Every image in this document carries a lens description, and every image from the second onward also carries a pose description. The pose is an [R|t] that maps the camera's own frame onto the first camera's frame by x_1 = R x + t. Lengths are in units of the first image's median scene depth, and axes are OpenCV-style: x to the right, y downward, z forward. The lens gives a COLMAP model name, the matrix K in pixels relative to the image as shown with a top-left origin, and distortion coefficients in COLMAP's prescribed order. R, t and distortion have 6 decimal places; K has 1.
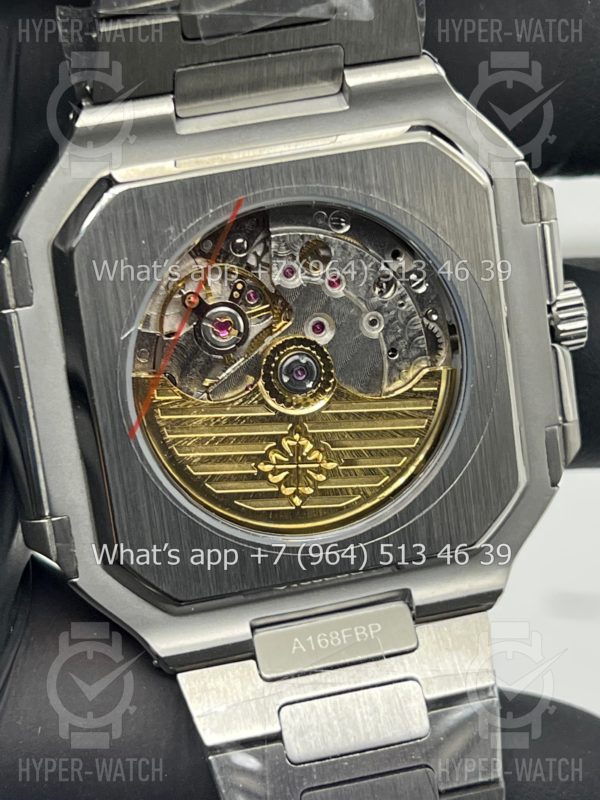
lens RADIAL K [[1911.0, 0, 300.1], [0, 1911.0, 399.9], [0, 0, 1]] dist [0.217412, 0.000000]
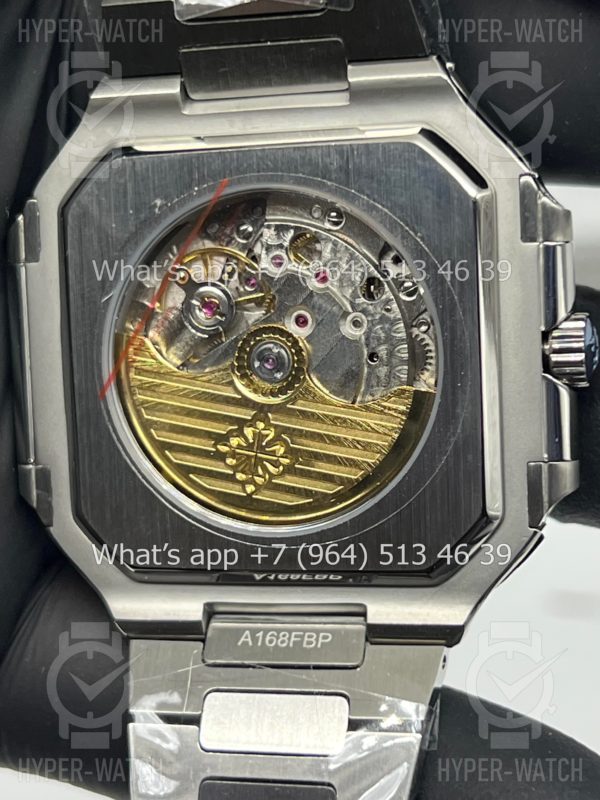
lens RADIAL K [[1911.0, 0, 300.1], [0, 1911.0, 400.4], [0, 0, 1]] dist [0.217412, 0.000000]
pose [[0.880054, 0.135296, -0.455193, 0.470784], [-0.174324, 0.983675, -0.044655, 0.047760], [0.441720, 0.118650, 0.889273, 0.118586]]
